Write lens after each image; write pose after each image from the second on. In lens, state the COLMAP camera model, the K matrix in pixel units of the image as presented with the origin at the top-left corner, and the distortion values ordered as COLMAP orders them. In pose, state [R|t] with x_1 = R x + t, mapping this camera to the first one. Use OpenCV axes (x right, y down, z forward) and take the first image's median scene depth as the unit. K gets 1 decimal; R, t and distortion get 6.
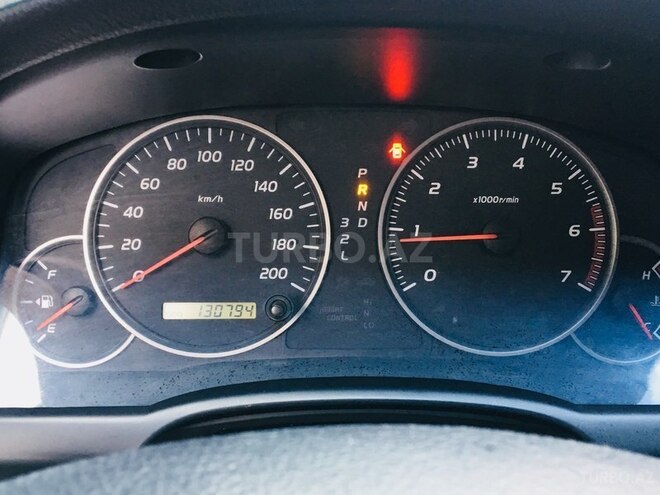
lens RADIAL K [[760.8, 0, 330.0], [0, 760.8, 247.5], [0, 0, 1]] dist [0.147294, -0.338802]
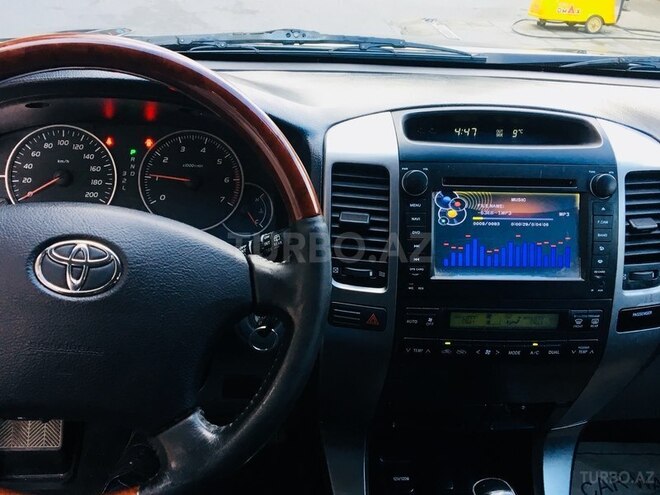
lens RADIAL K [[760.8, 0, 330.0], [0, 760.8, 247.5], [0, 0, 1]] dist [0.147294, -0.338802]
pose [[0.995850, 0.014731, 0.089804, 0.430325], [-0.015161, 0.999877, 0.004105, 0.170815], [-0.089733, -0.005449, 0.995951, -1.353532]]
